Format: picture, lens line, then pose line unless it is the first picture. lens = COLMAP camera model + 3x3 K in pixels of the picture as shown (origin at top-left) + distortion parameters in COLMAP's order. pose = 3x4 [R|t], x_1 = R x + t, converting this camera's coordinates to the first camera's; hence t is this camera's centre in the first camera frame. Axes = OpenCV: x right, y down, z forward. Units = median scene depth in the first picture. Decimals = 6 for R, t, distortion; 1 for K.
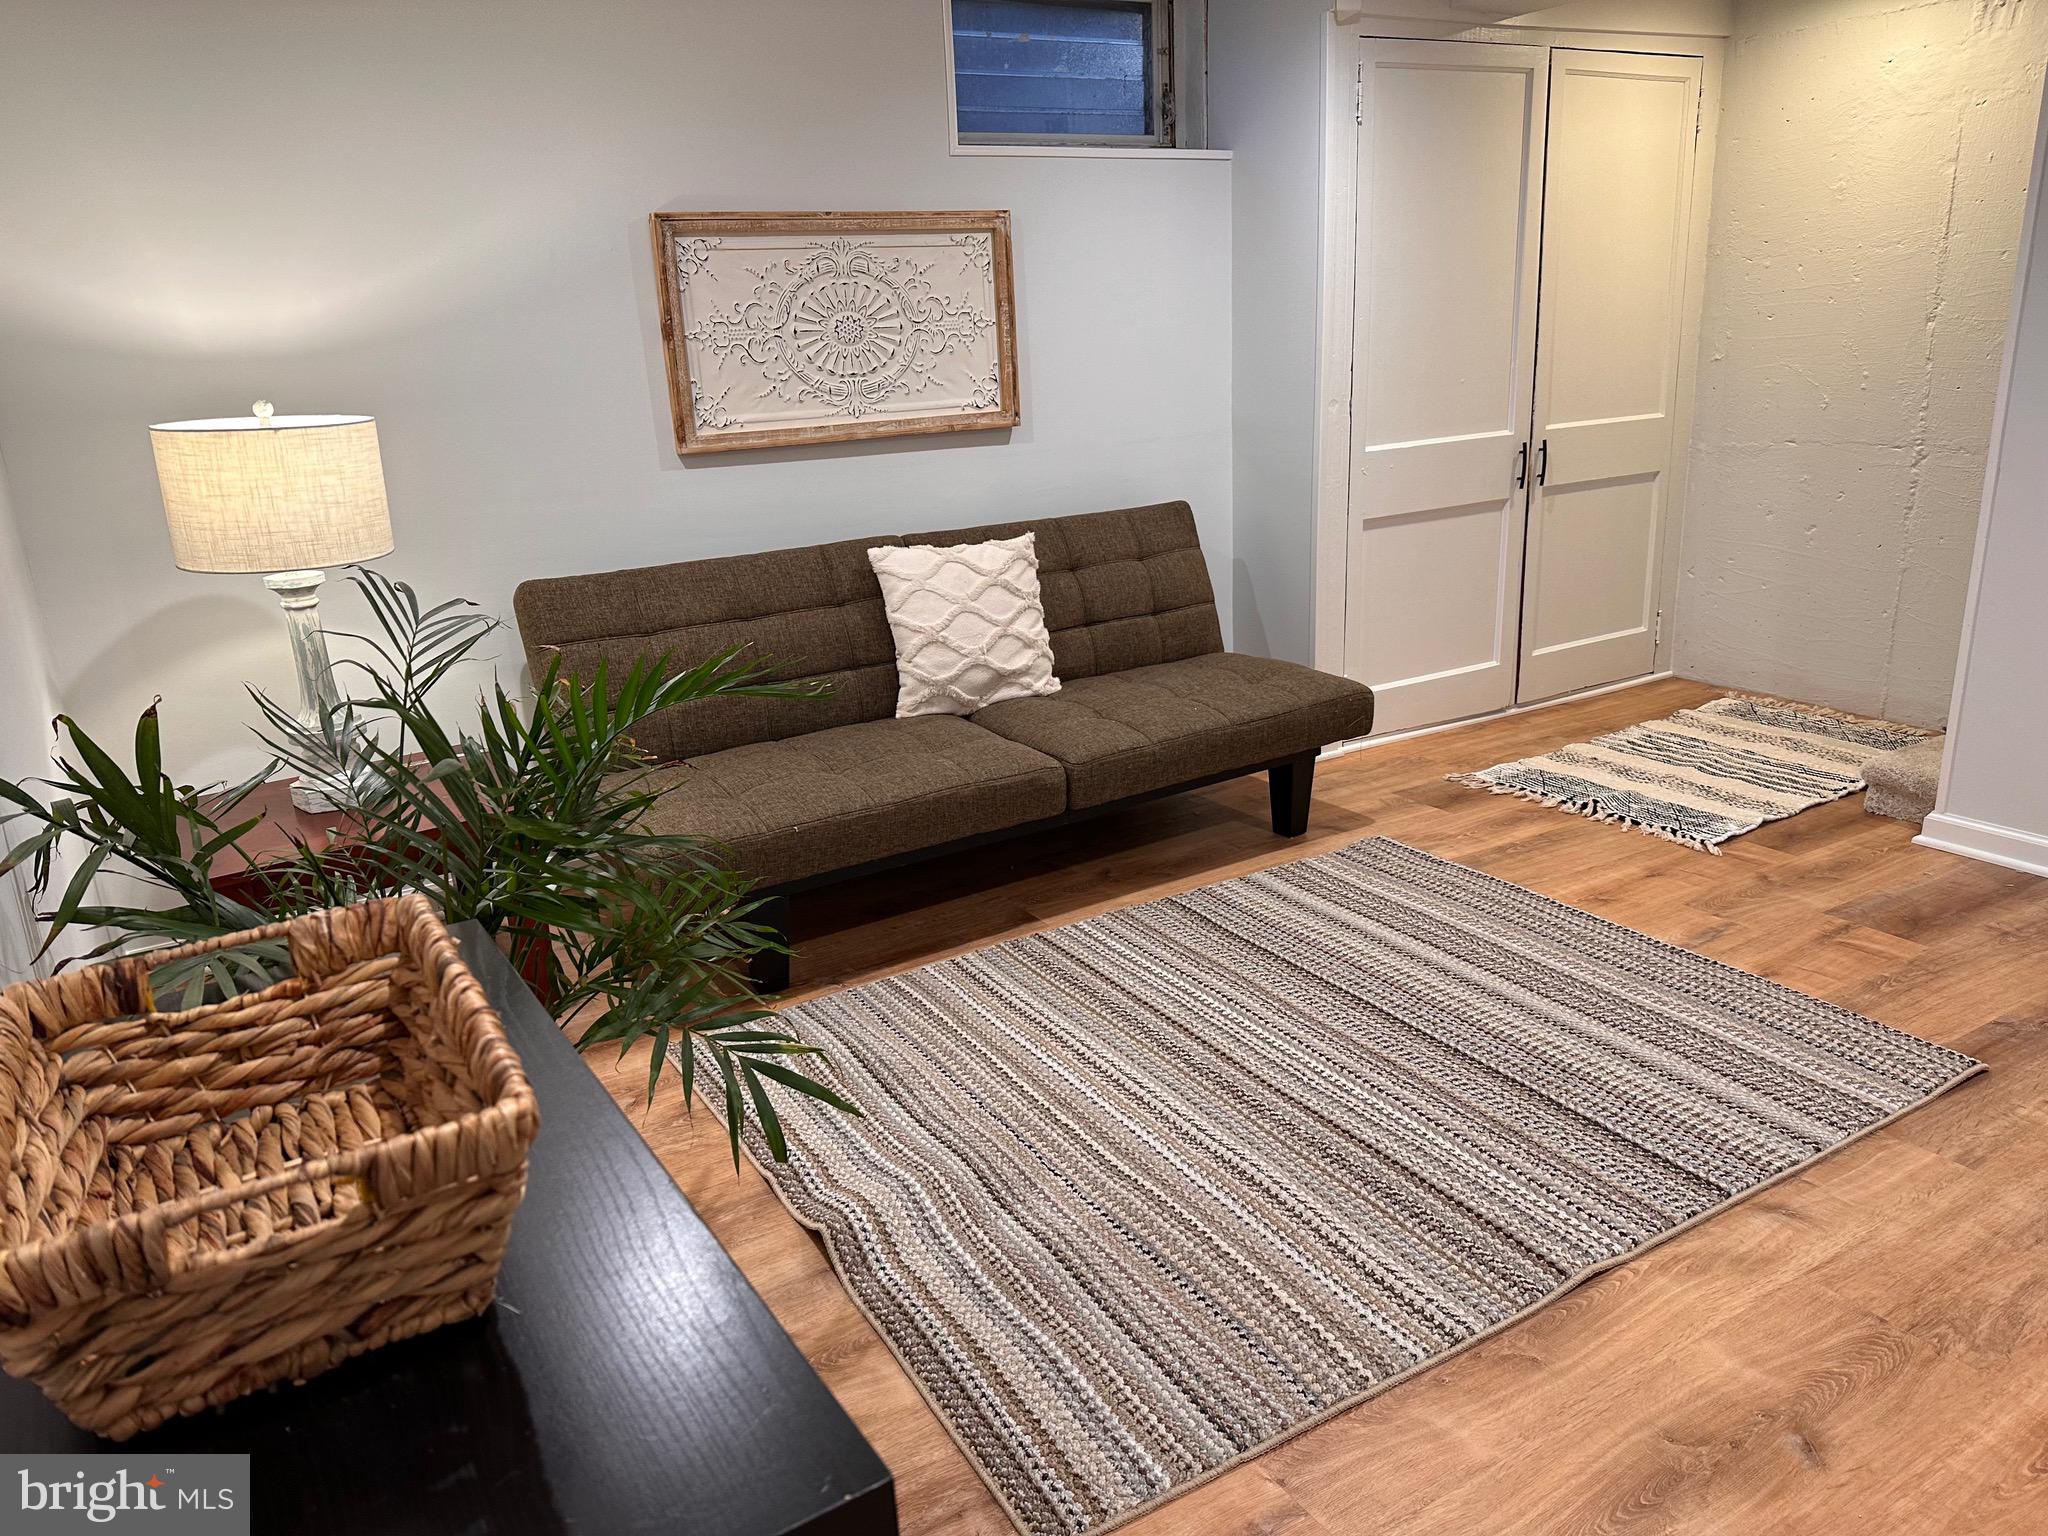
lens RADIAL K [[1420.6, 0, 1030.1], [0, 1420.6, 791.7], [0, 0, 1]] dist [0.112932, -0.154508]
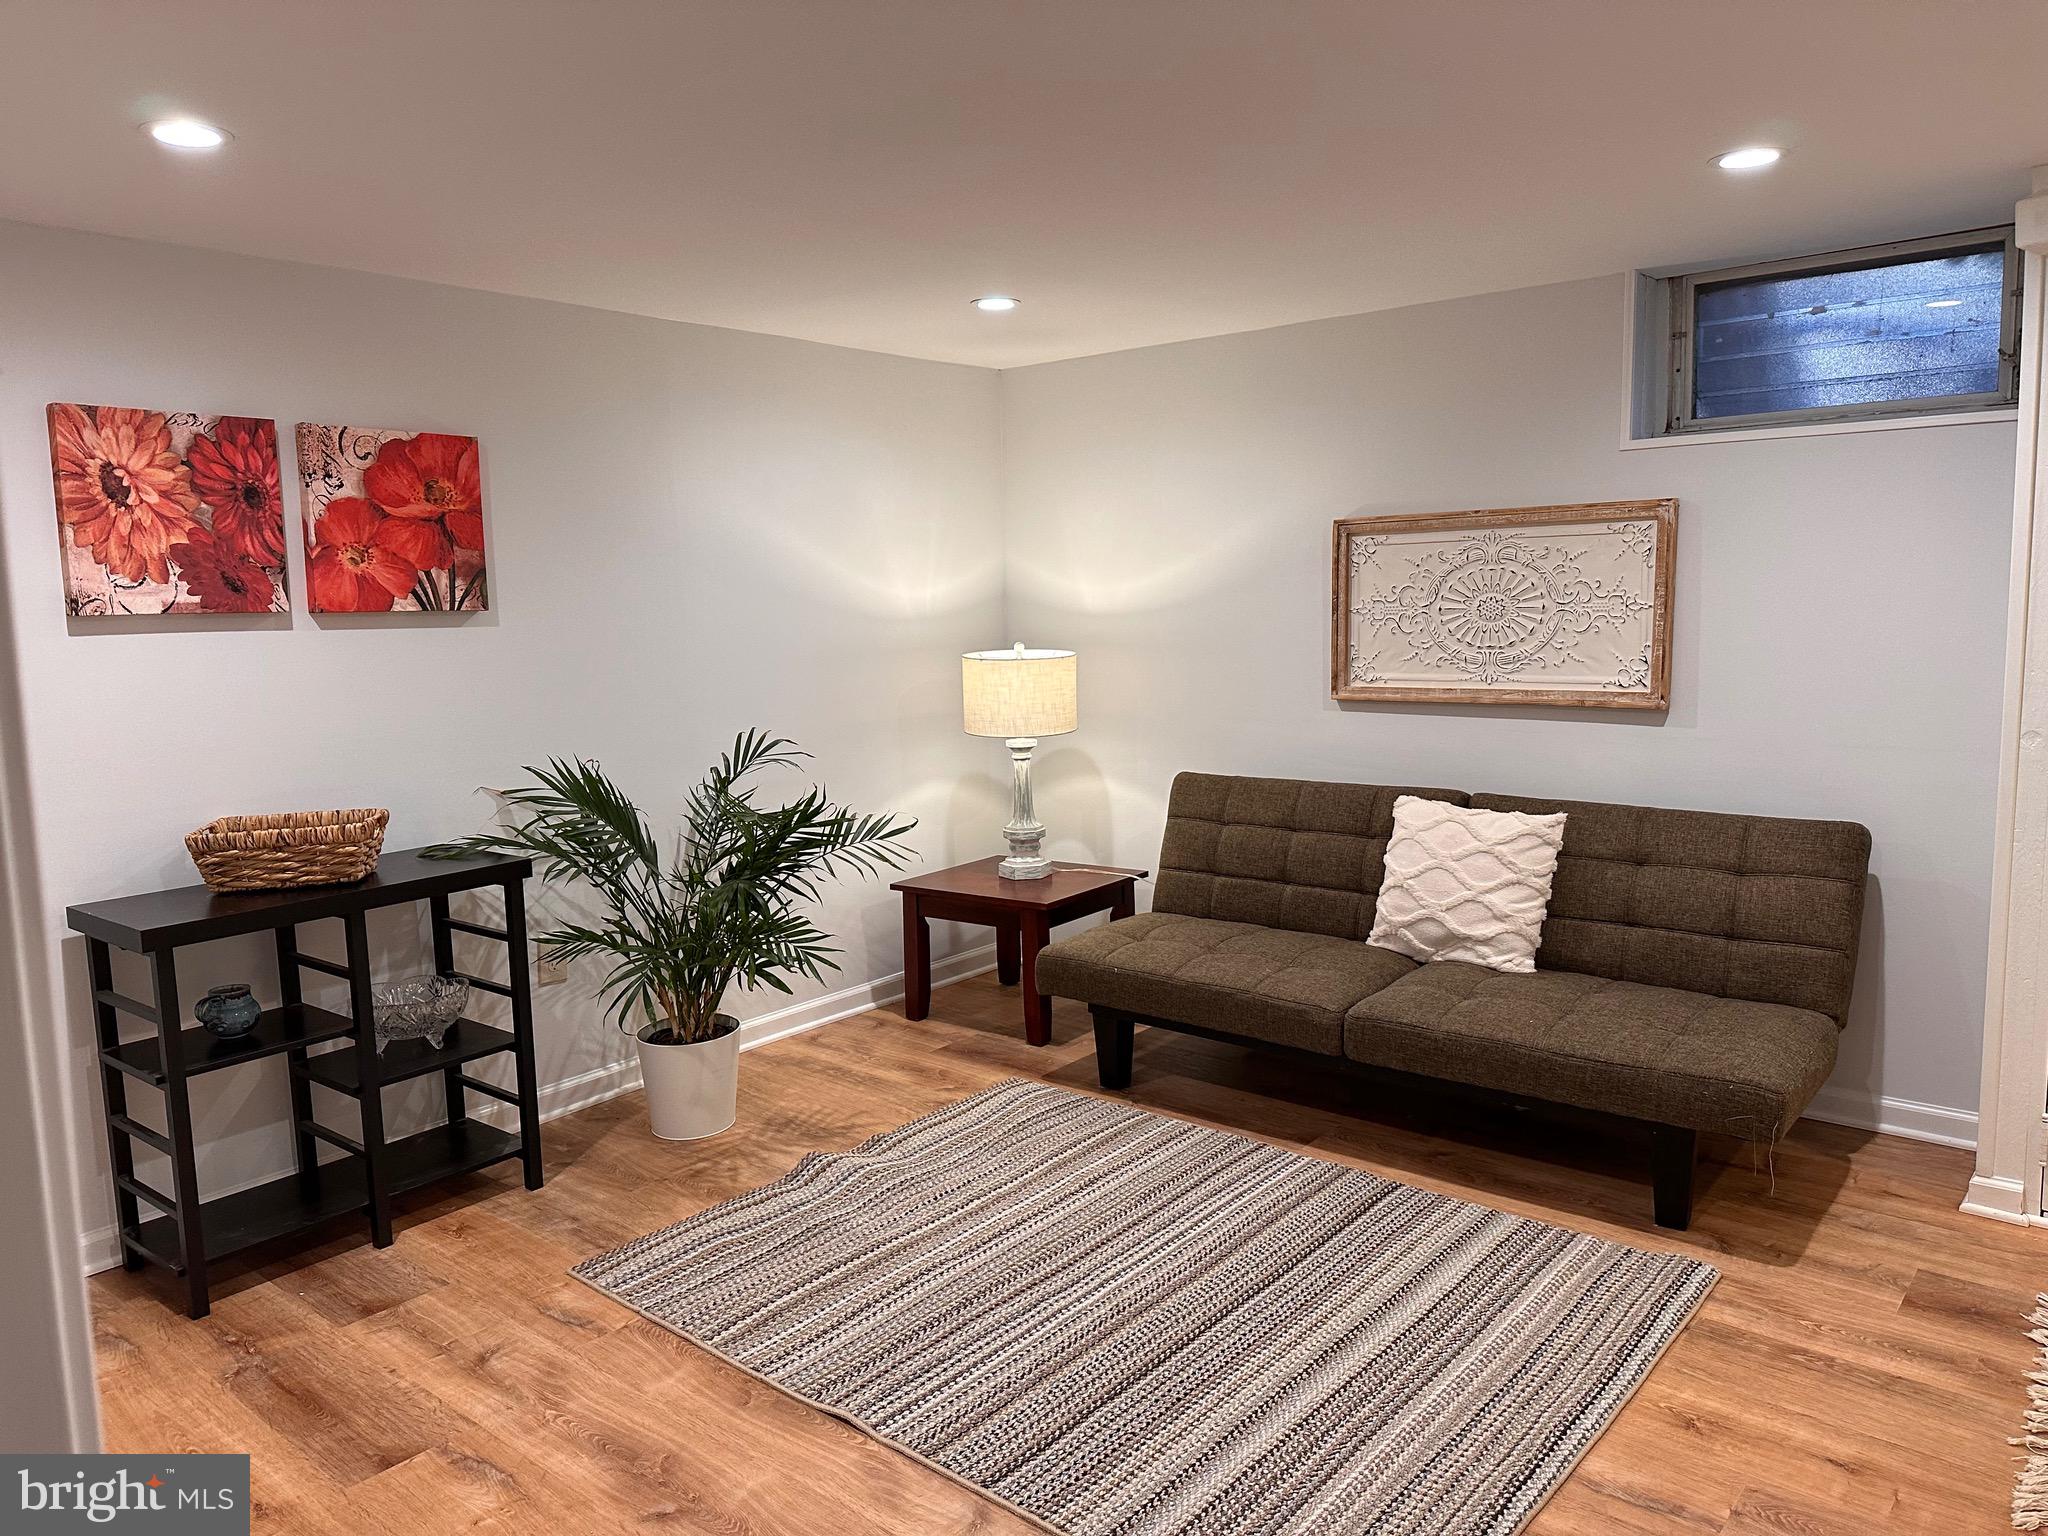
lens RADIAL K [[1435.3, 0, 1024.0], [0, 1435.3, 768.0], [0, 0, 1]] dist [0.127889, -0.199485]
pose [[0.312312, 0.156757, -0.936957, 0.844431], [-0.284988, 0.956325, 0.065003, -0.176725], [0.906225, 0.246720, 0.343346, 0.323689]]
